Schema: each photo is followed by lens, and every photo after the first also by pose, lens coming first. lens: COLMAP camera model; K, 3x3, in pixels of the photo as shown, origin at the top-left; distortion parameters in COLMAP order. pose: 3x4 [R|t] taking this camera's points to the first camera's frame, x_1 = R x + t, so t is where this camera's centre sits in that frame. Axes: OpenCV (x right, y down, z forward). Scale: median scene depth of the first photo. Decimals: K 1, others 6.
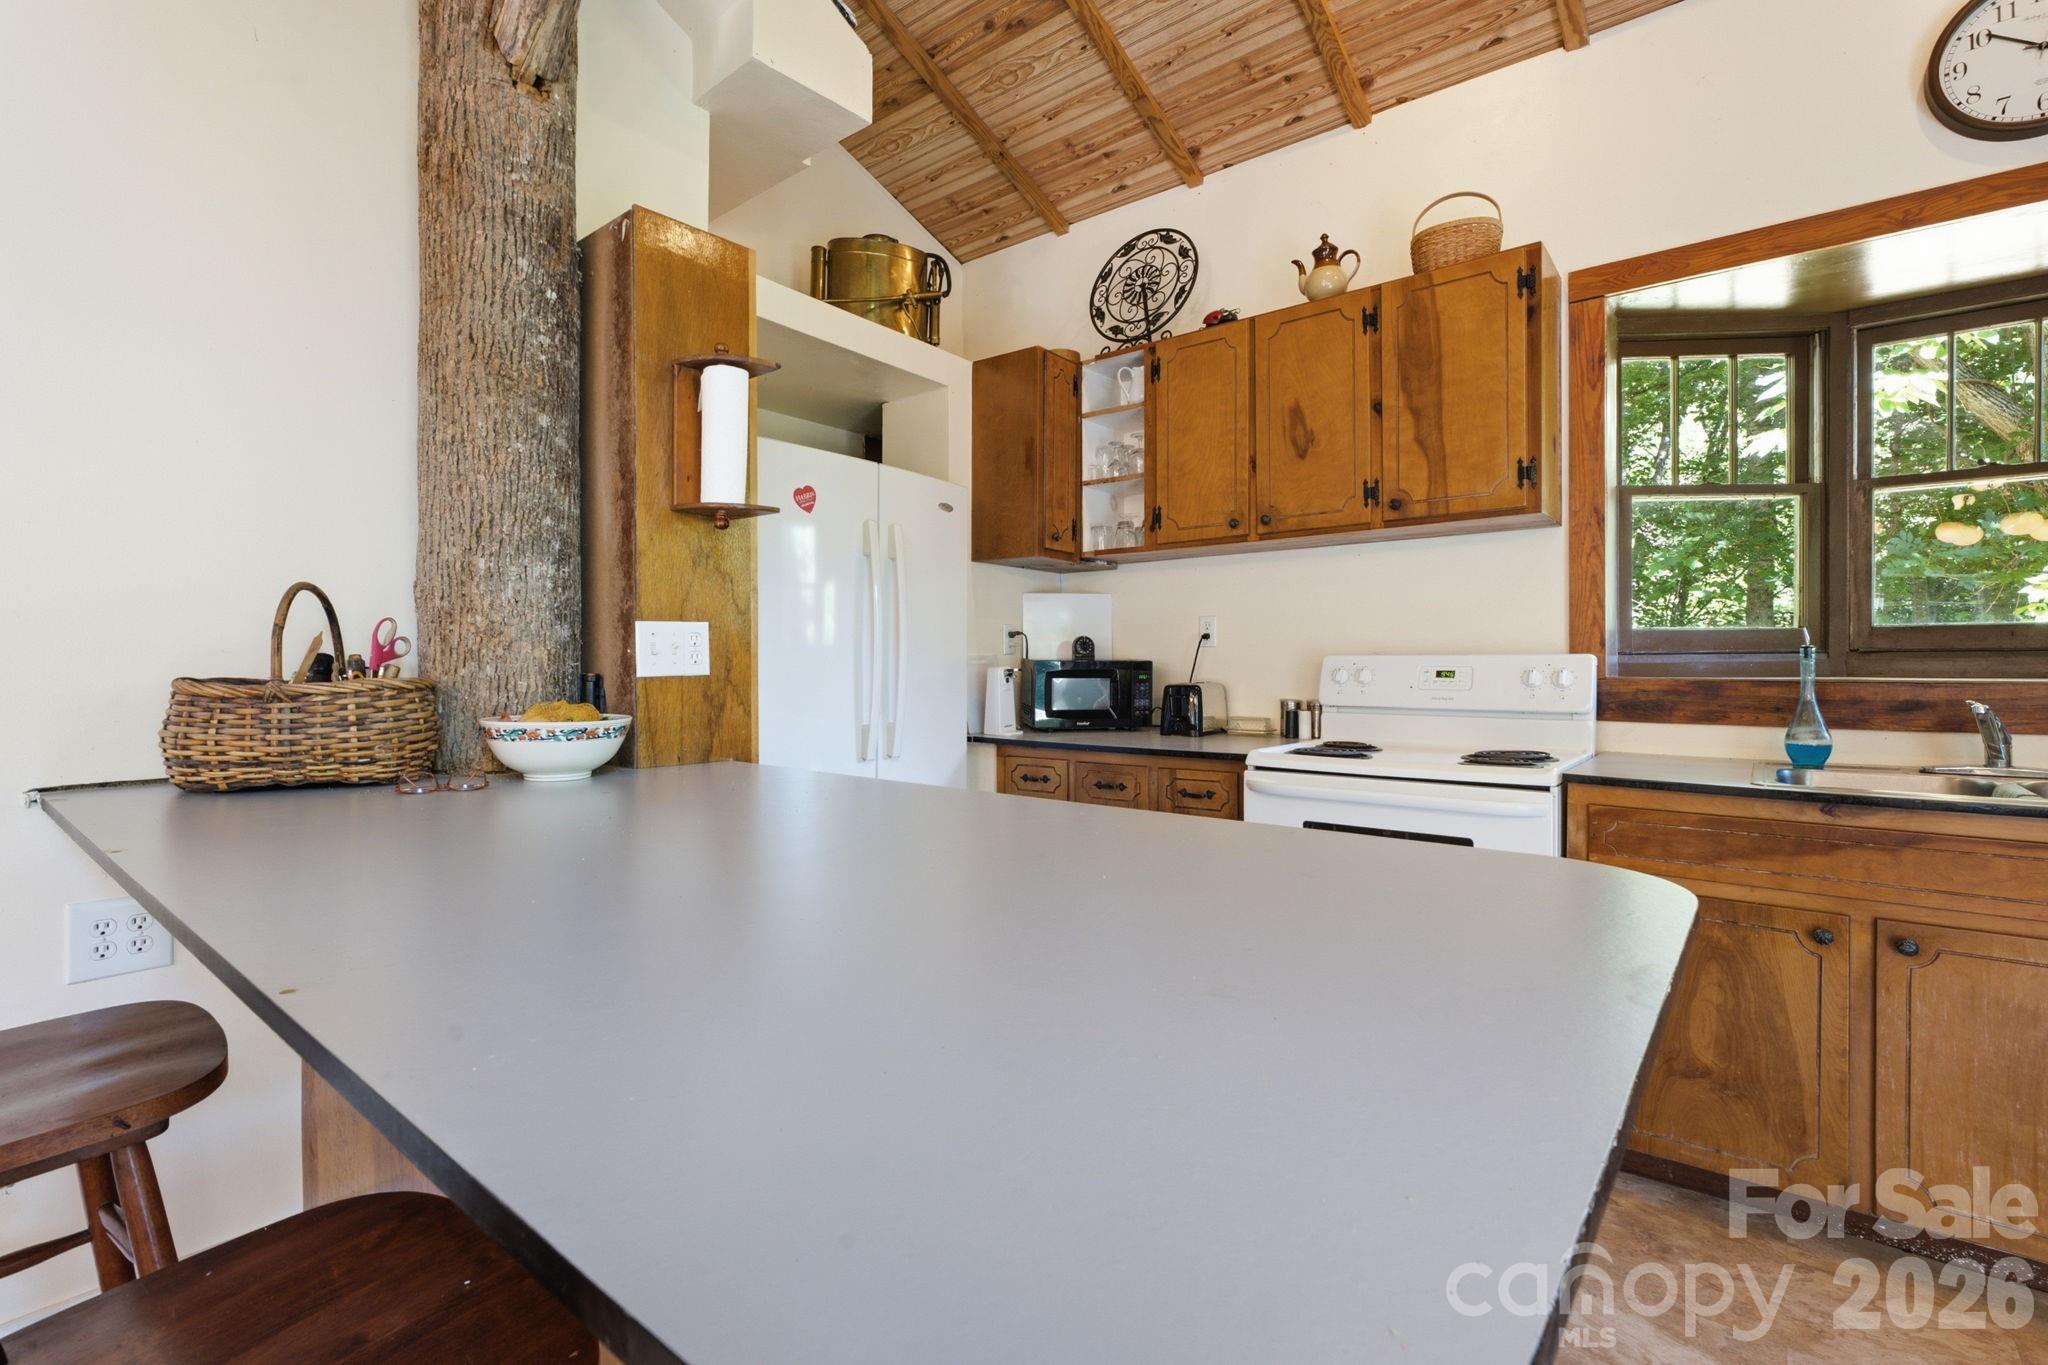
lens RADIAL K [[932.9, 0, 1008.9], [0, 932.9, 663.3], [0, 0, 1]] dist [-0.004426, -0.000027]
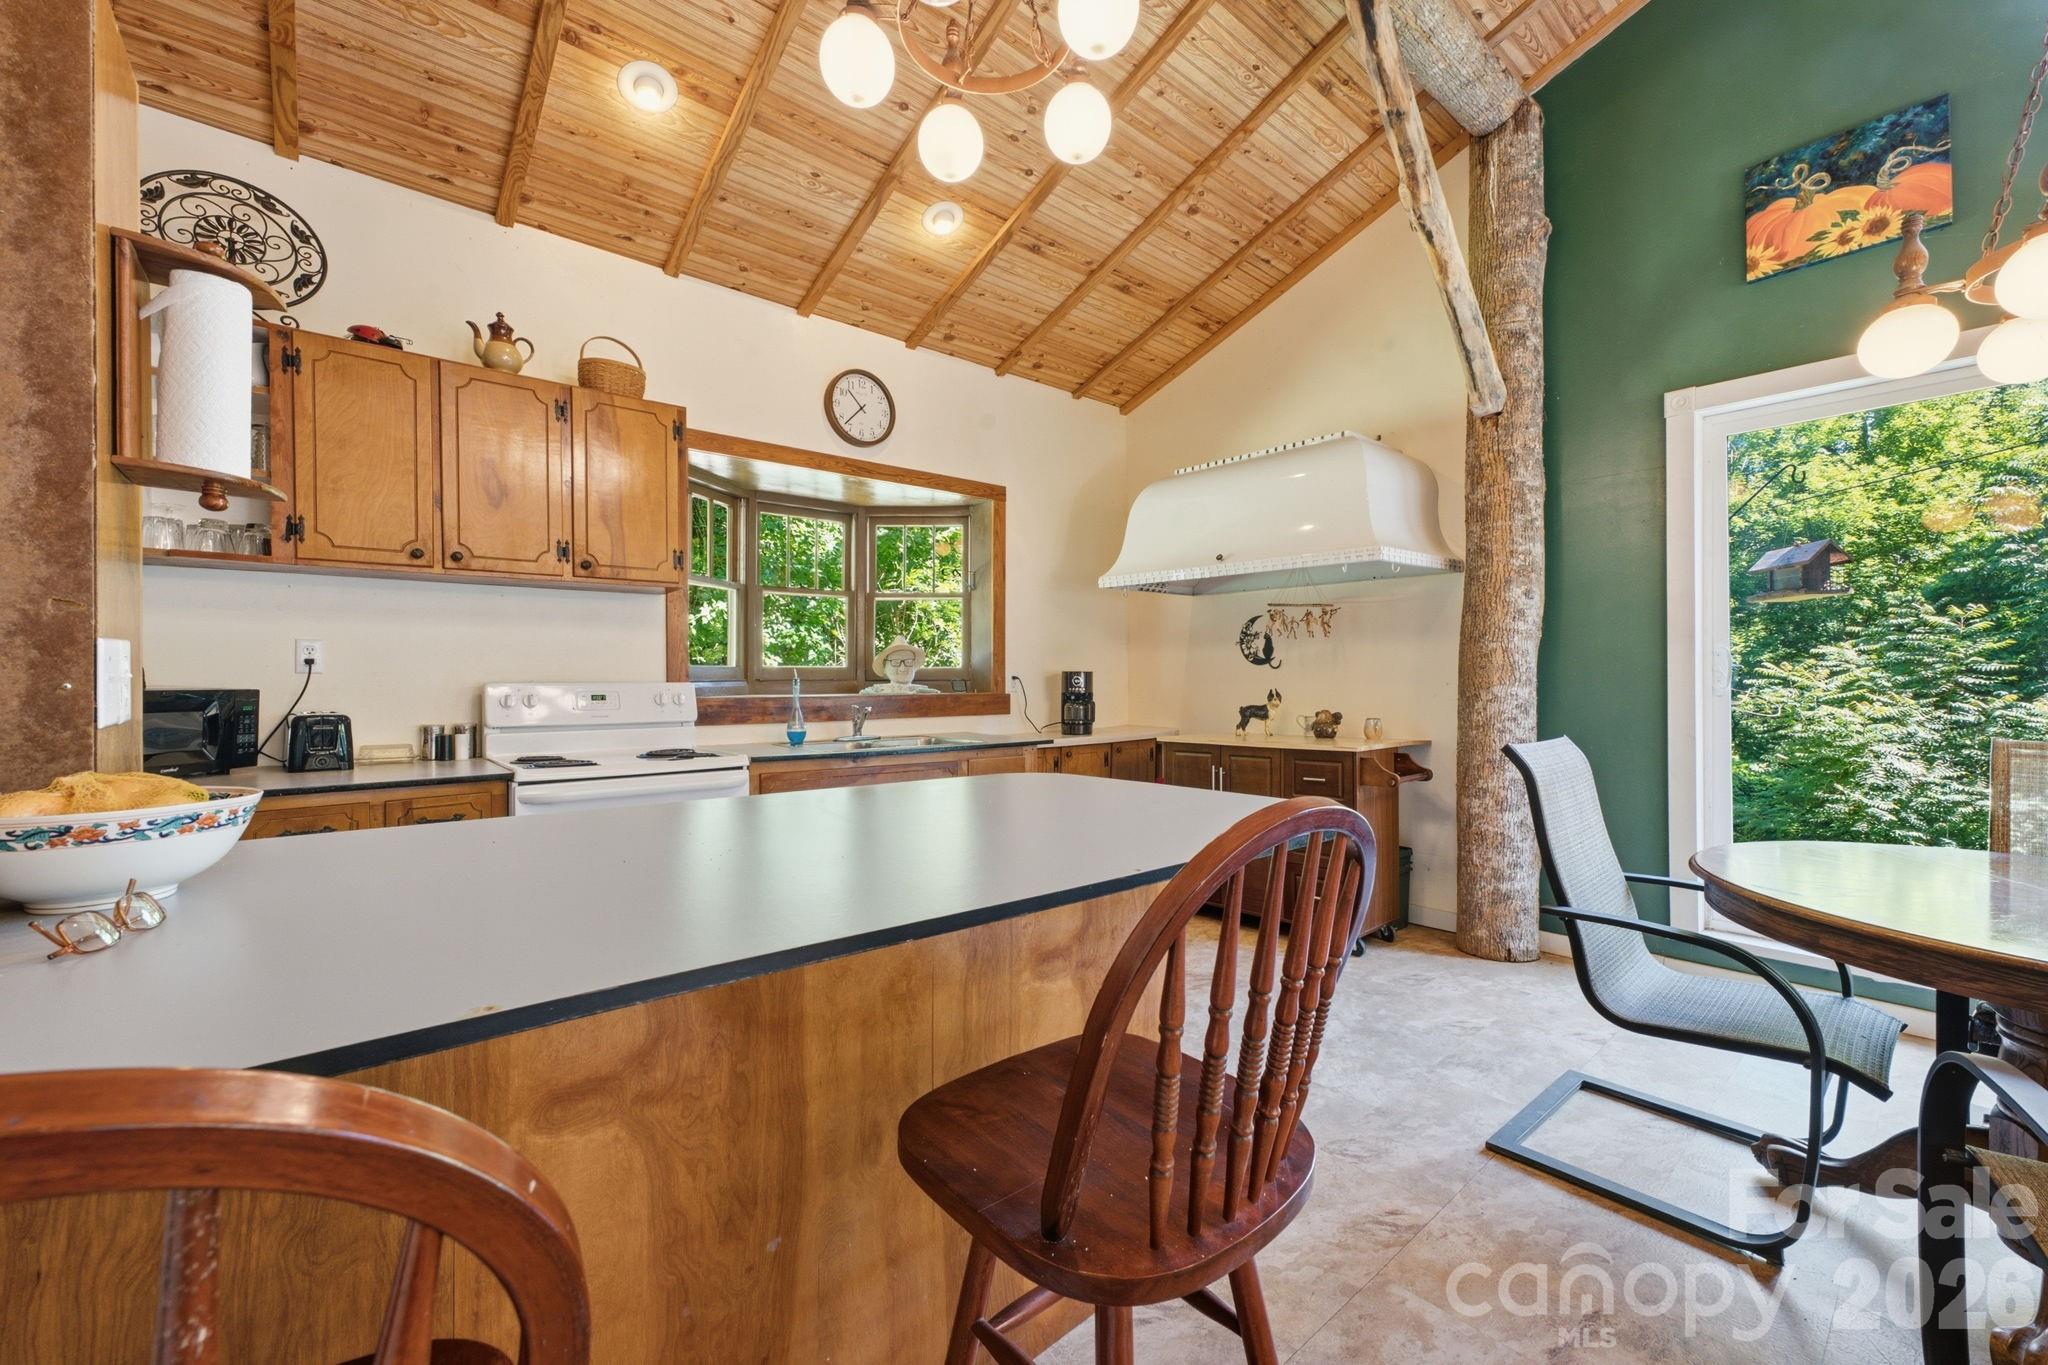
lens RADIAL K [[819.5, 0, 1020.9], [0, 819.5, 674.9], [0, 0, 1]] dist [0.000872, 0.000712]
pose [[0.177987, 0.007689, 0.984003, -0.535280], [-0.000335, 0.999970, -0.007753, -0.011391], [-0.984033, 0.001050, 0.177984, 0.199354]]
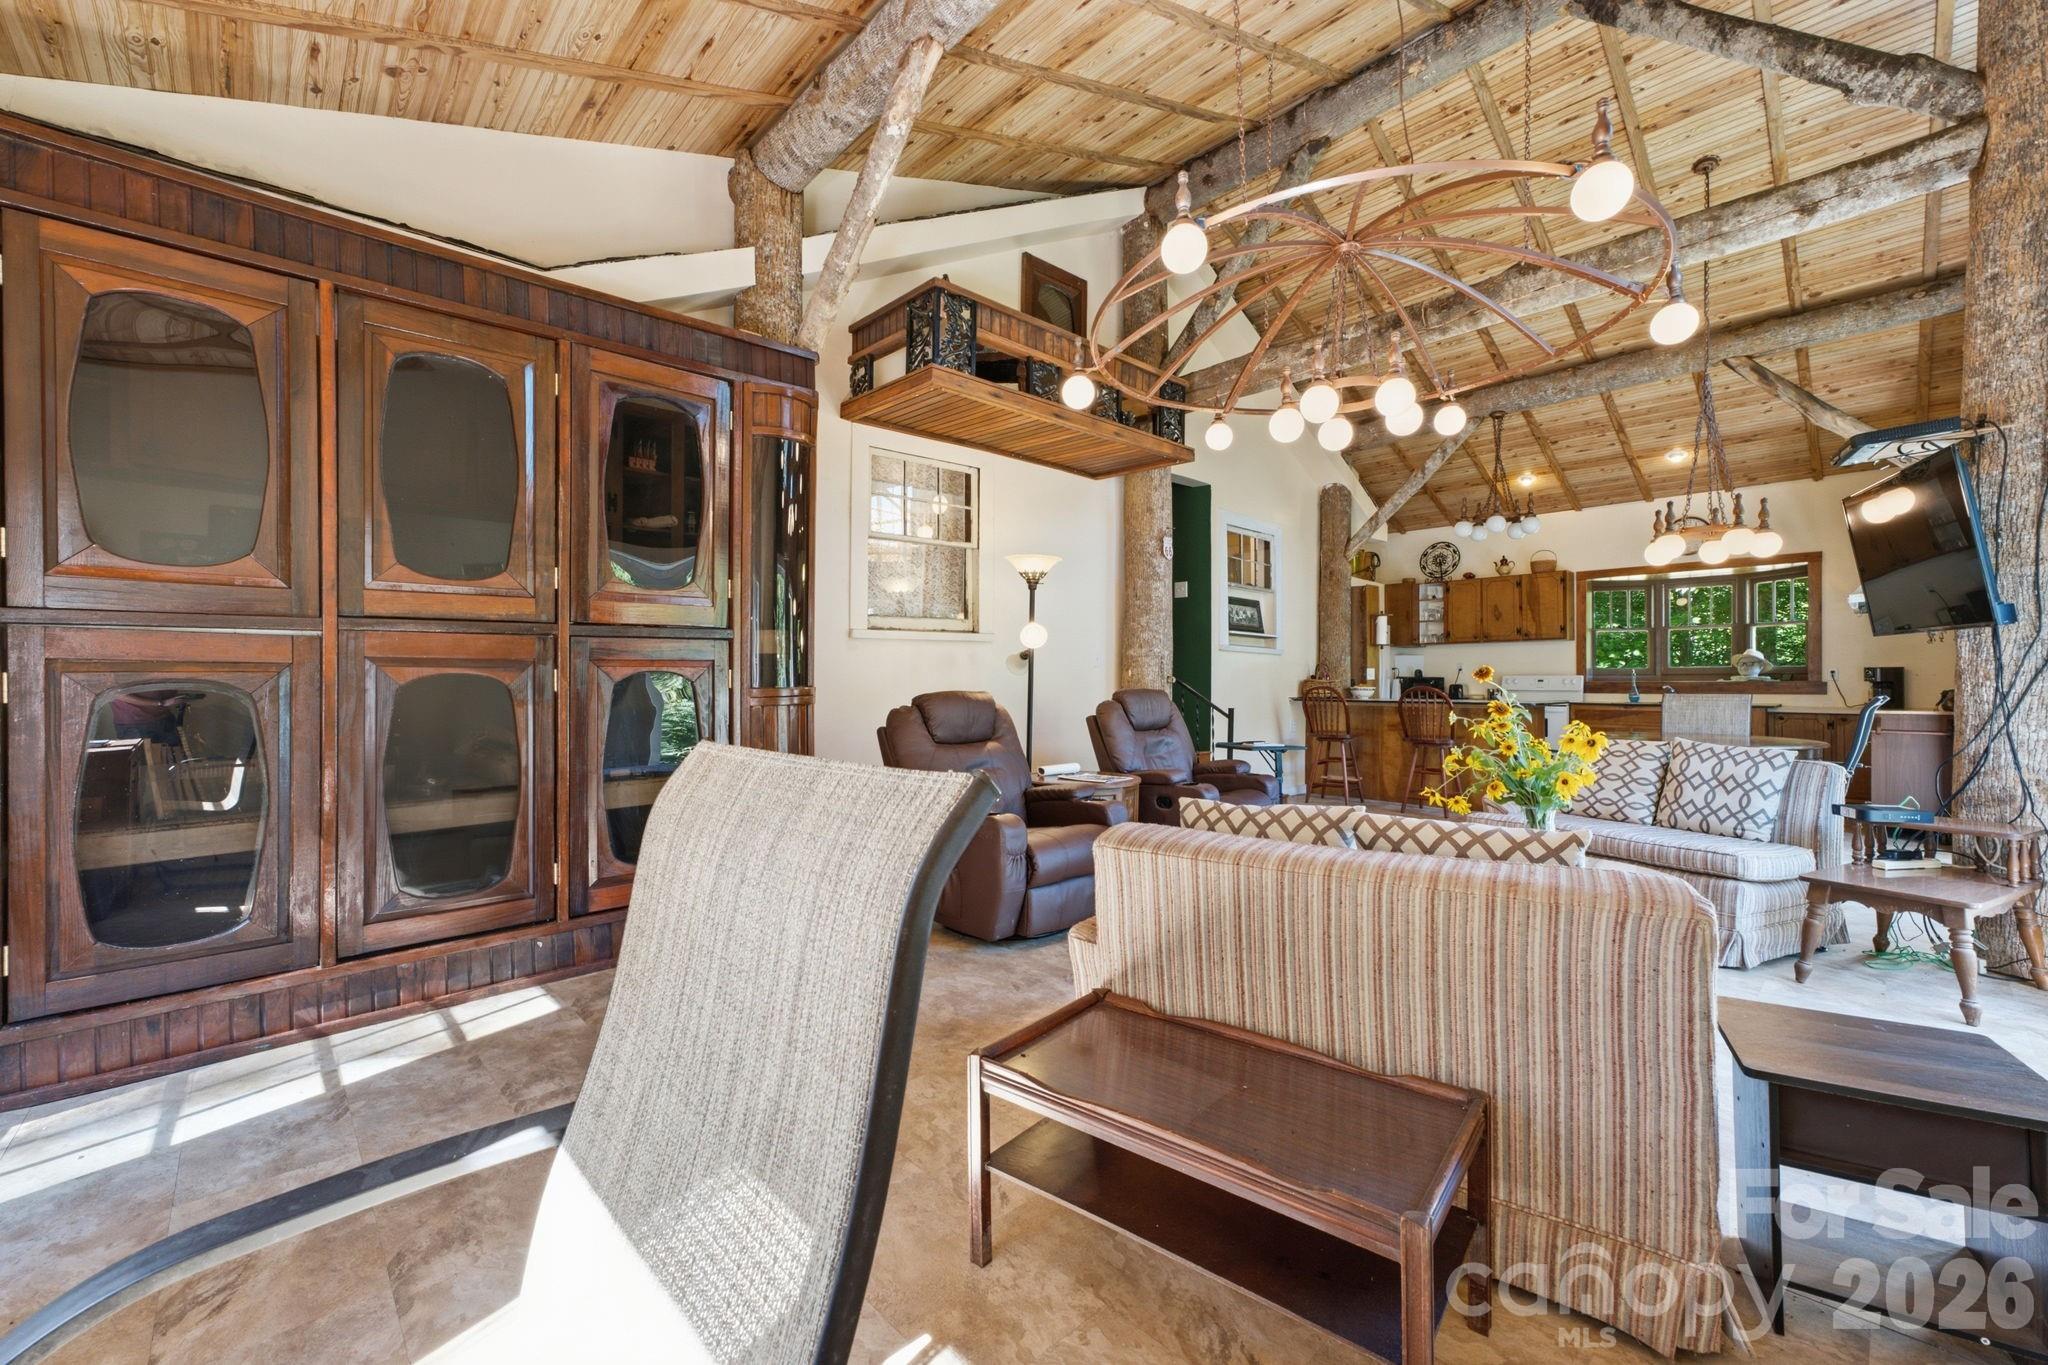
lens RADIAL K [[819.5, 0, 1025.3], [0, 819.5, 680.0], [0, 0, 1]] dist [0.000872, 0.000712]
pose [[0.992303, 0.006406, -0.123672, -1.087253], [-0.007391, 0.999944, -0.007511, 0.046815], [0.123617, 0.008367, 0.992295, -2.331897]]
